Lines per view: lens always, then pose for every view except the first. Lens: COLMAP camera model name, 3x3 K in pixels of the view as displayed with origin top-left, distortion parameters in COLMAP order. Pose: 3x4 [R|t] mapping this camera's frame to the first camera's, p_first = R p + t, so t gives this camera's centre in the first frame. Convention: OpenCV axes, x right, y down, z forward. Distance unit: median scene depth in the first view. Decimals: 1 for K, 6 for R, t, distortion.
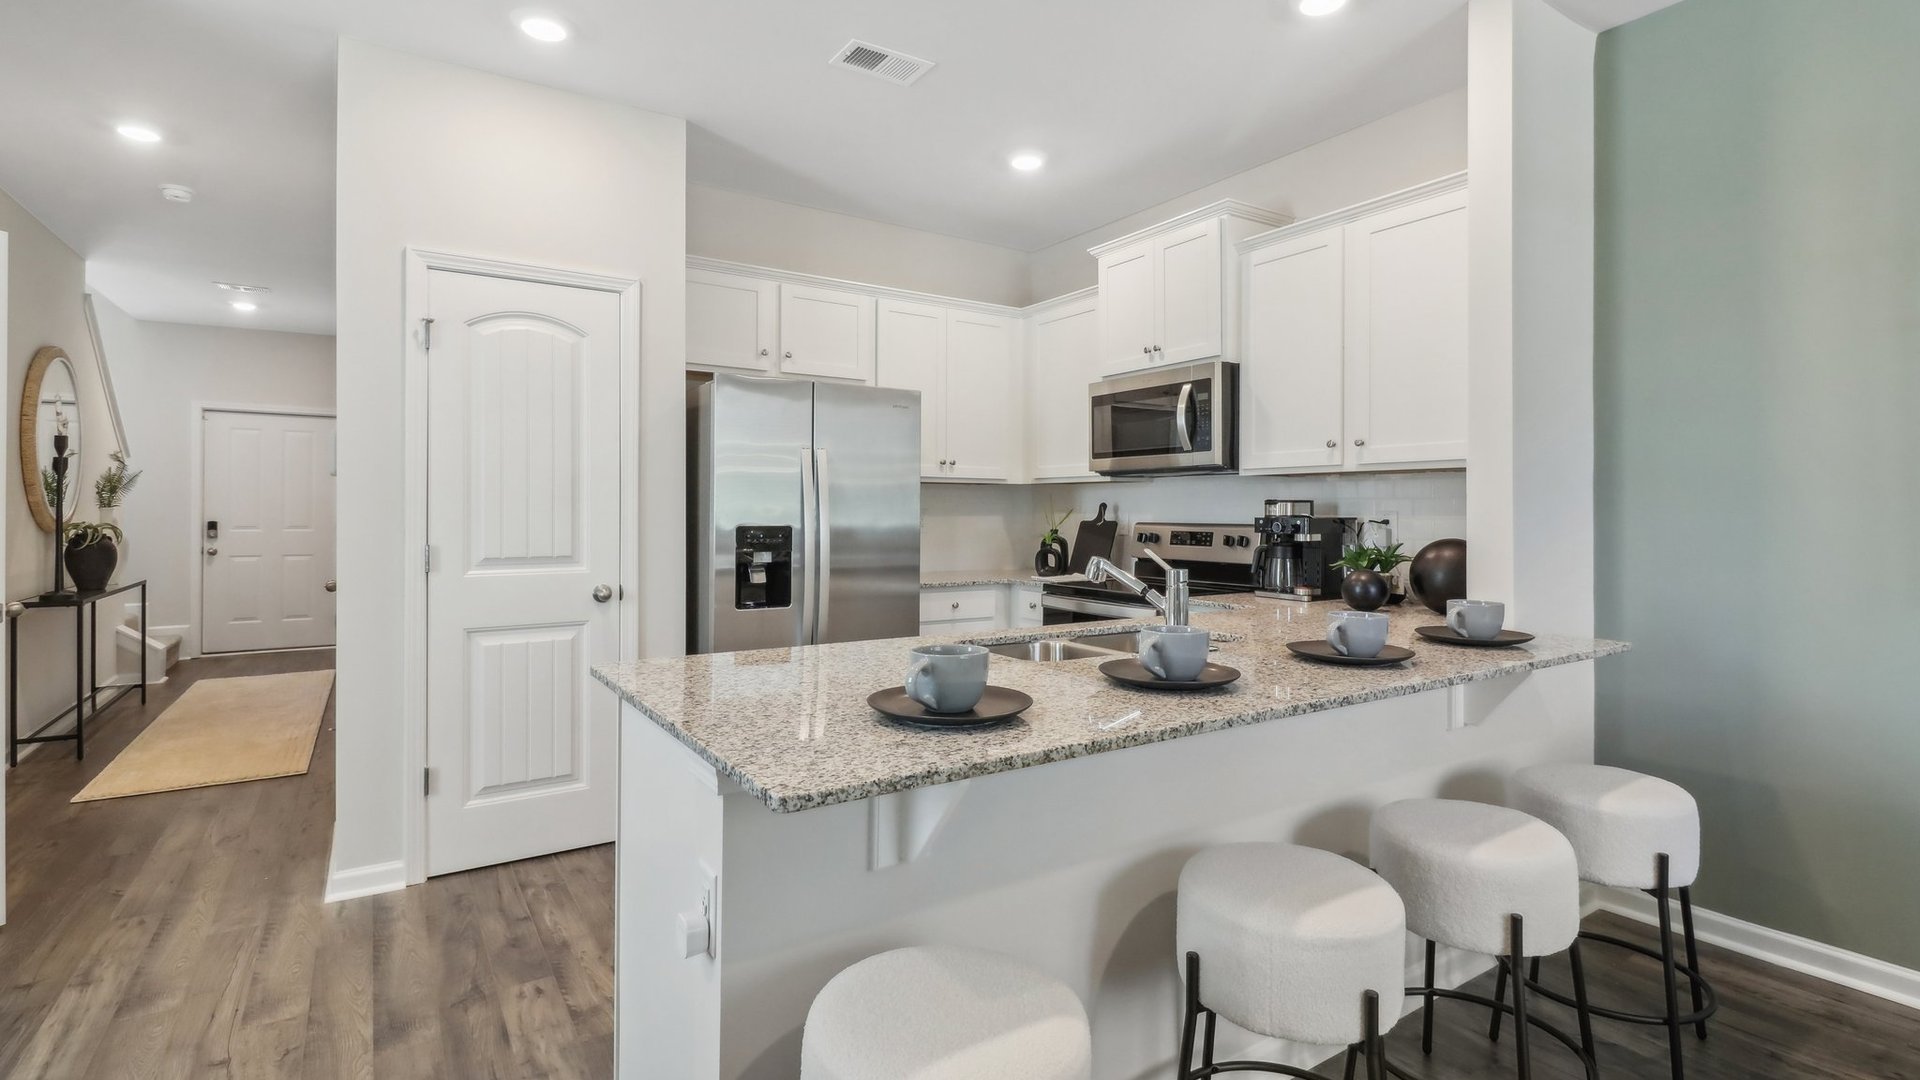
lens RADIAL K [[905.6, 0, 966.9], [0, 905.6, 519.5], [0, 0, 1]] dist [0.000039, -0.002026]
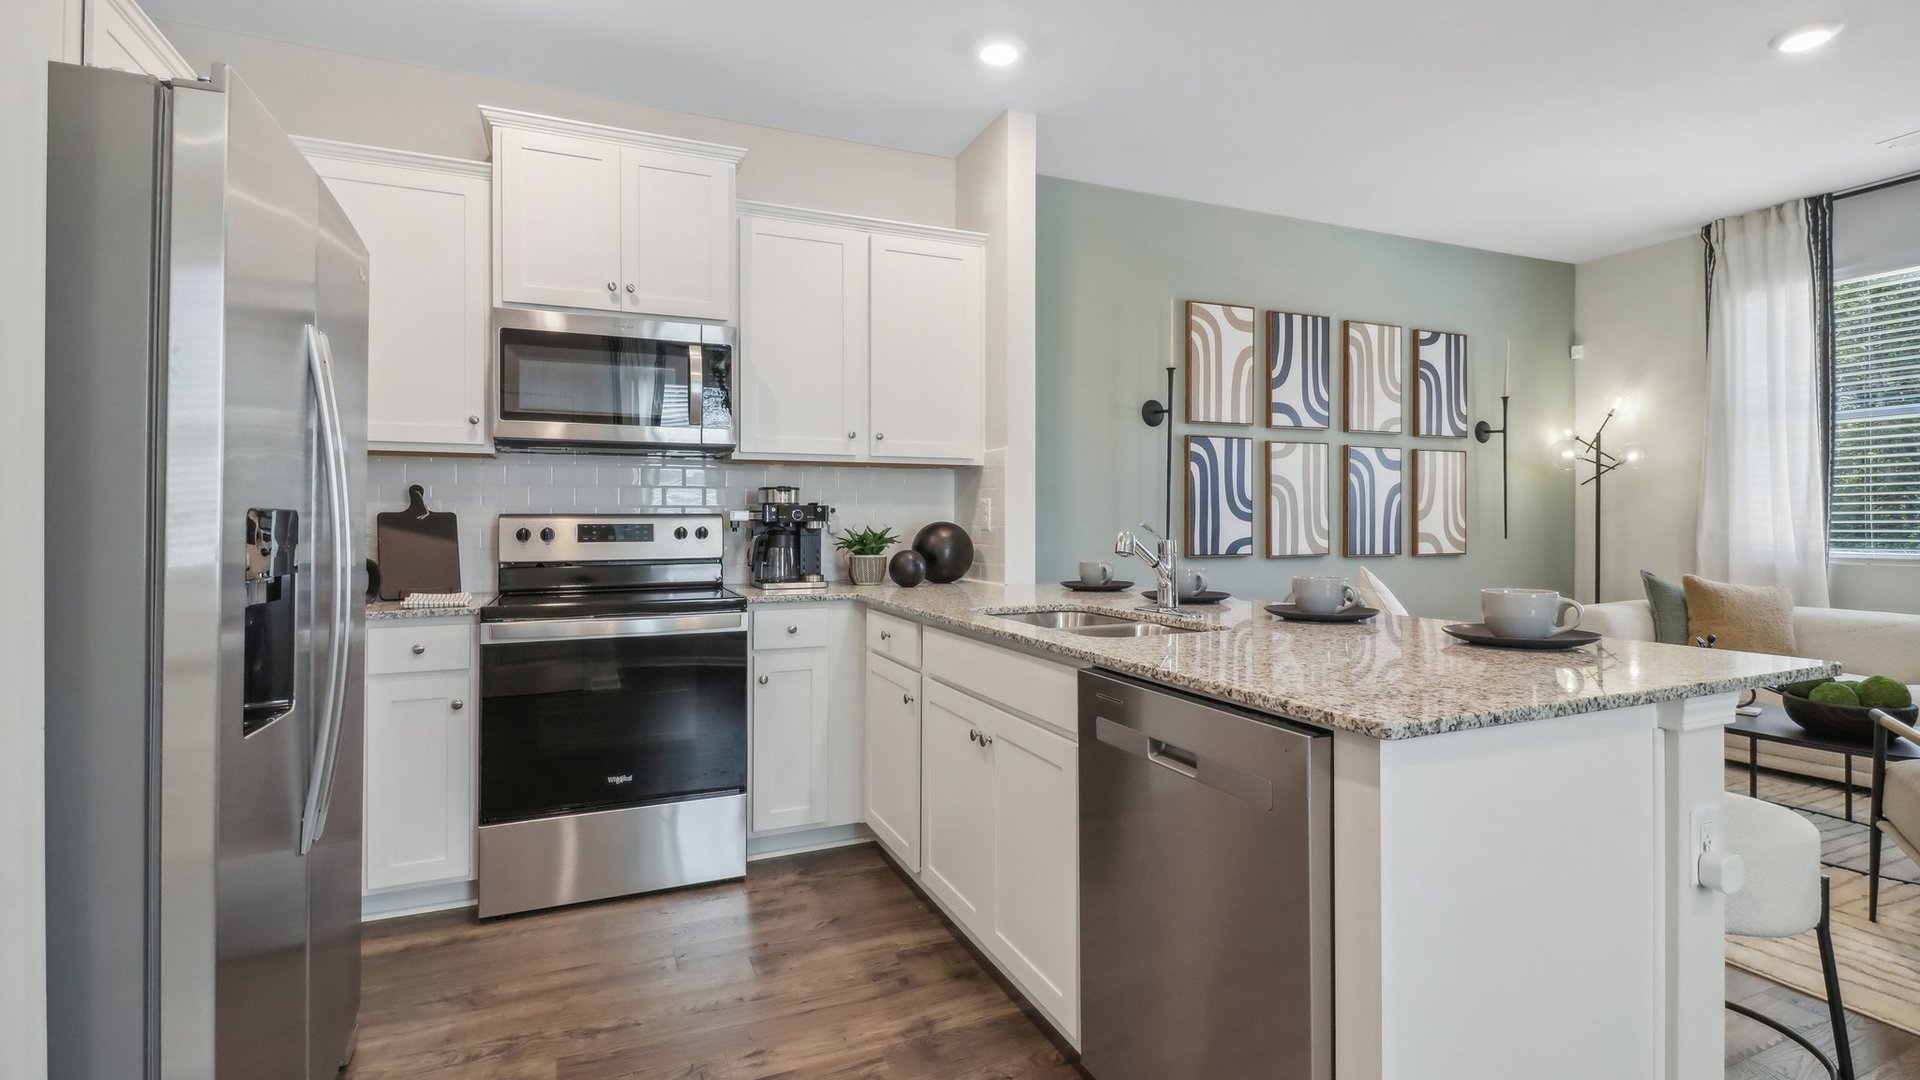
lens RADIAL K [[905.6, 0, 966.9], [0, 905.6, 519.5], [0, 0, 1]] dist [0.000039, -0.002026]
pose [[0.156804, -0.003980, 0.987622, -0.635371], [0.009345, 0.999953, 0.002546, 0.013814], [-0.987586, 0.008830, 0.156834, 0.724583]]
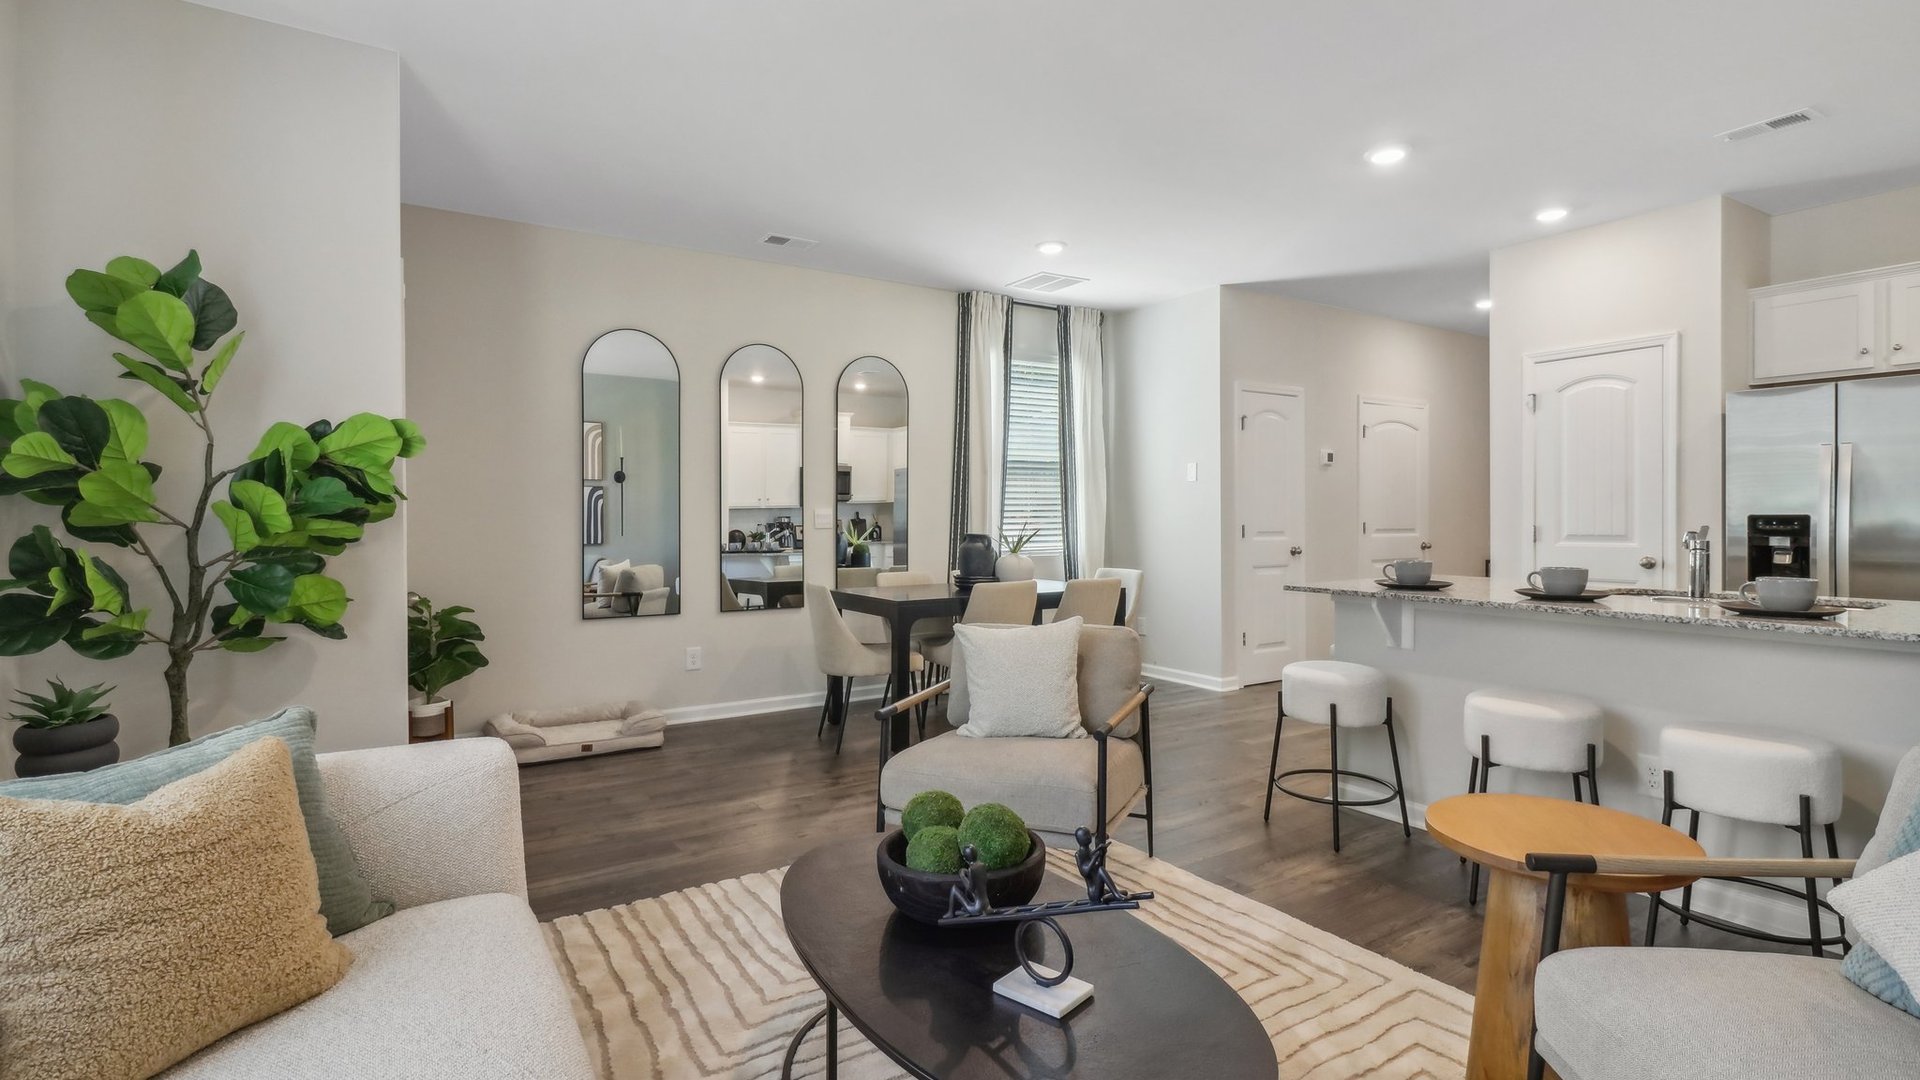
lens RADIAL K [[905.6, 0, 966.9], [0, 905.6, 519.5], [0, 0, 1]] dist [0.000039, -0.002026]
pose [[0.002818, 0.002474, -0.999993, 1.088207], [-0.000493, 0.999997, 0.002472, 0.012259], [0.999996, 0.000486, 0.002819, -0.071017]]
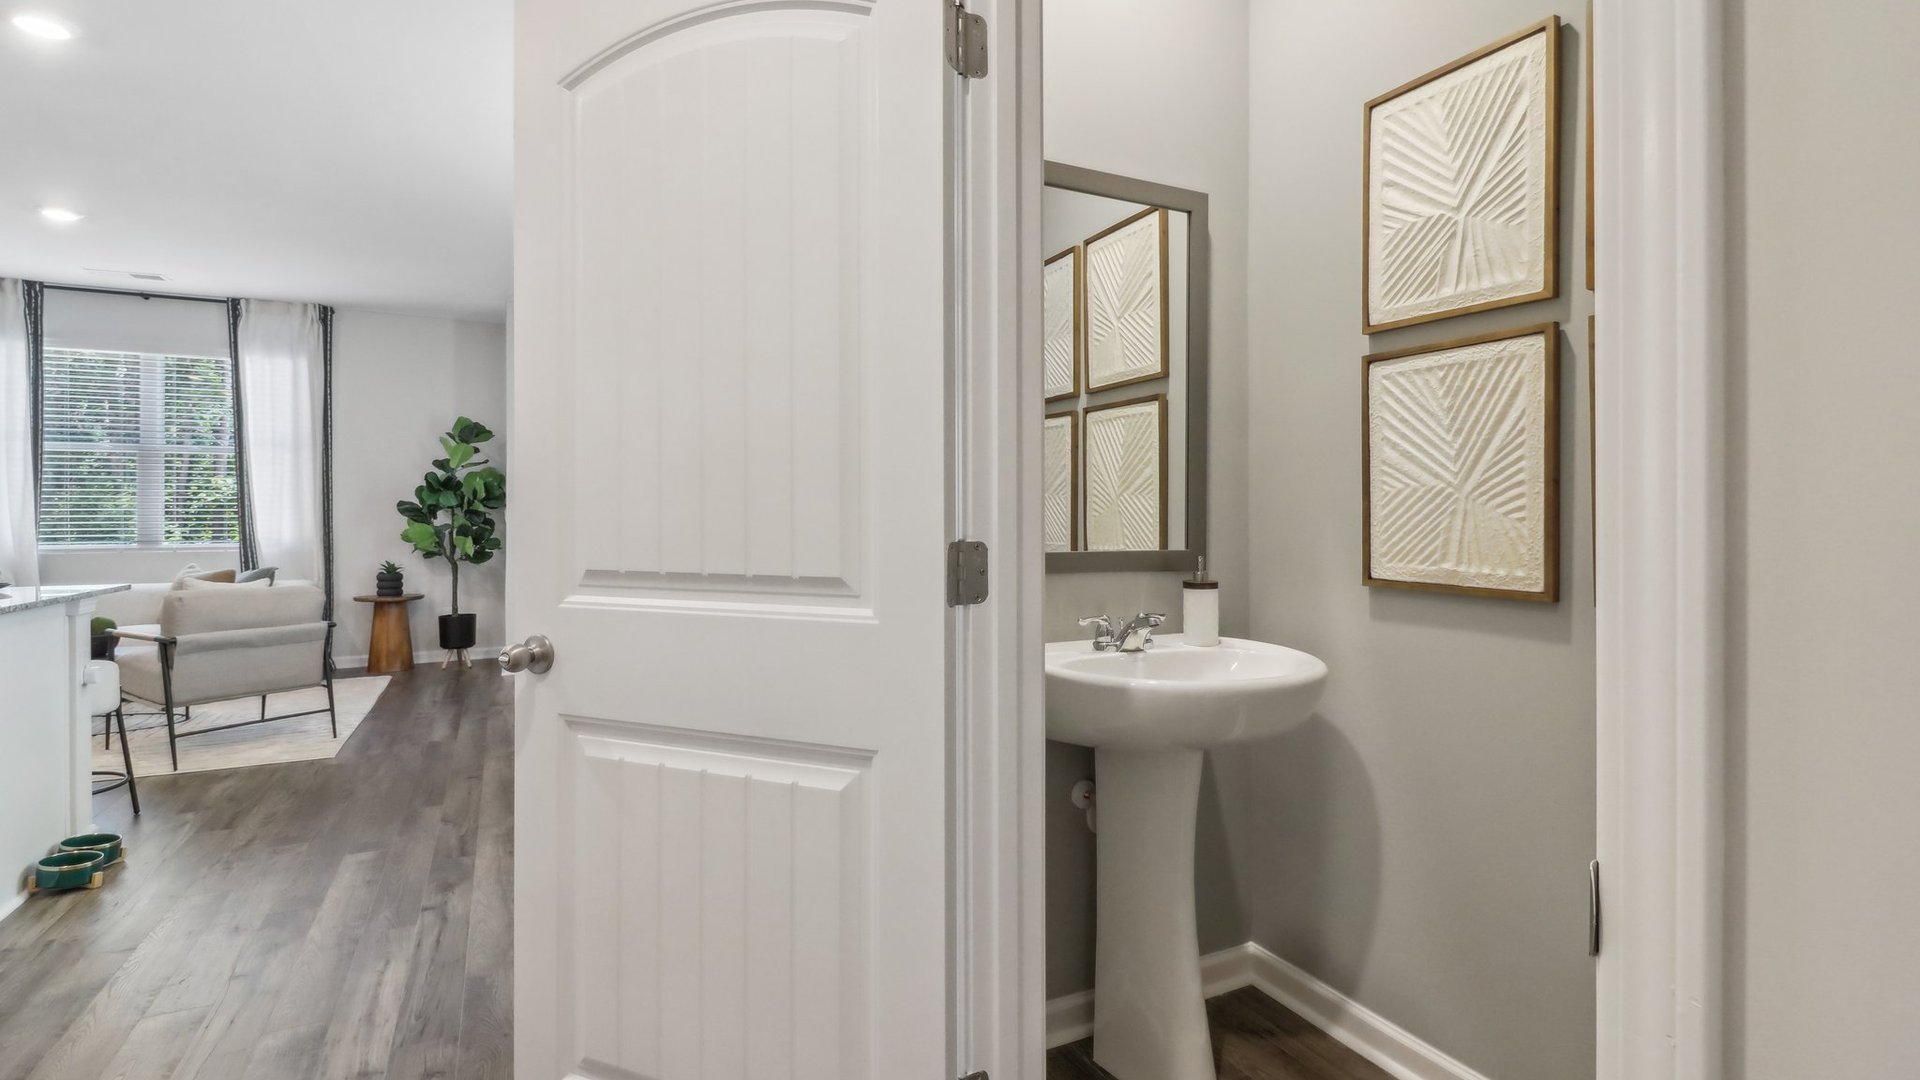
lens RADIAL K [[905.6, 0, 966.9], [0, 905.6, 519.5], [0, 0, 1]] dist [0.000039, -0.002026]
pose [[-0.993817, -0.002126, 0.111011, -1.206403], [-0.001404, 0.999977, 0.006582, 0.011099], [-0.111023, 0.006386, -0.993797, 1.311326]]
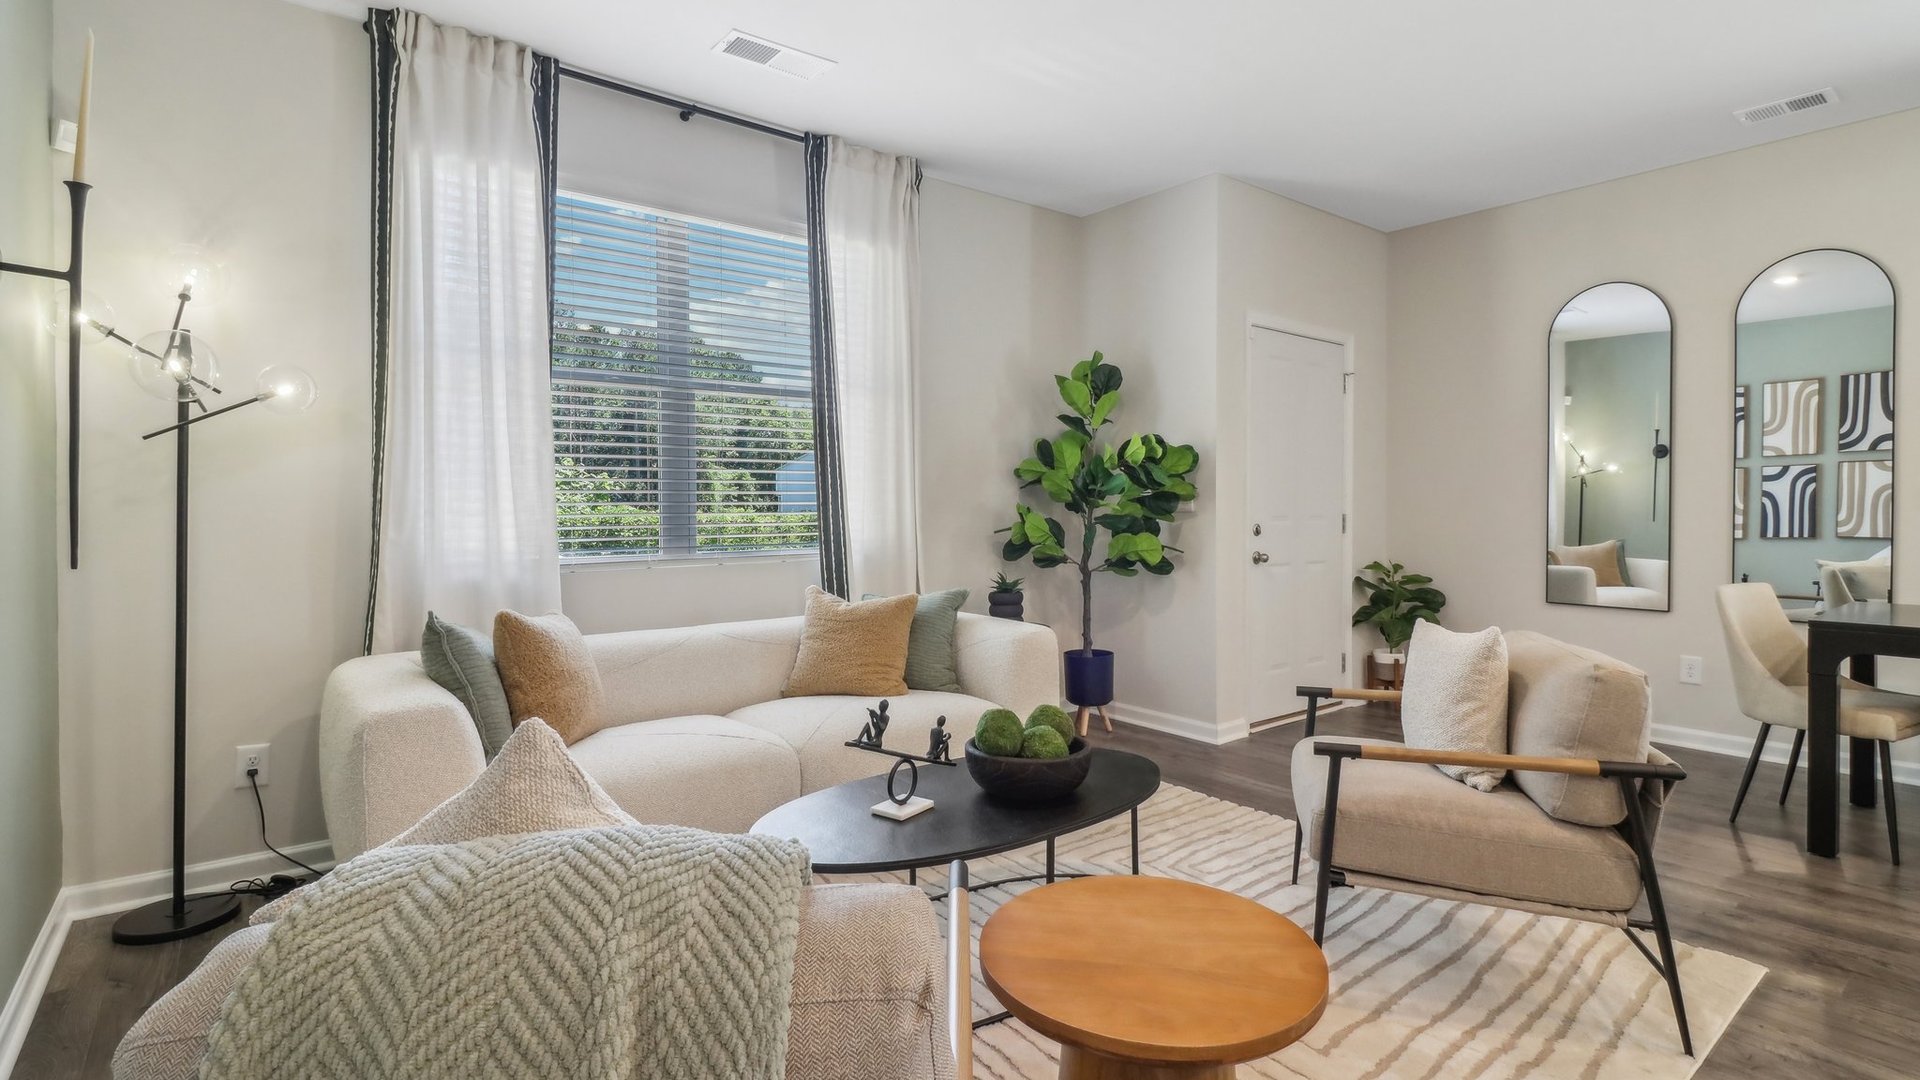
lens RADIAL K [[905.6, 0, 966.9], [0, 905.6, 519.5], [0, 0, 1]] dist [0.000039, -0.002026]
pose [[-0.995294, 0.005963, -0.096718, 0.624653], [0.004356, 0.999849, 0.016815, 0.020872], [0.096803, 0.016314, -0.995170, 0.674264]]
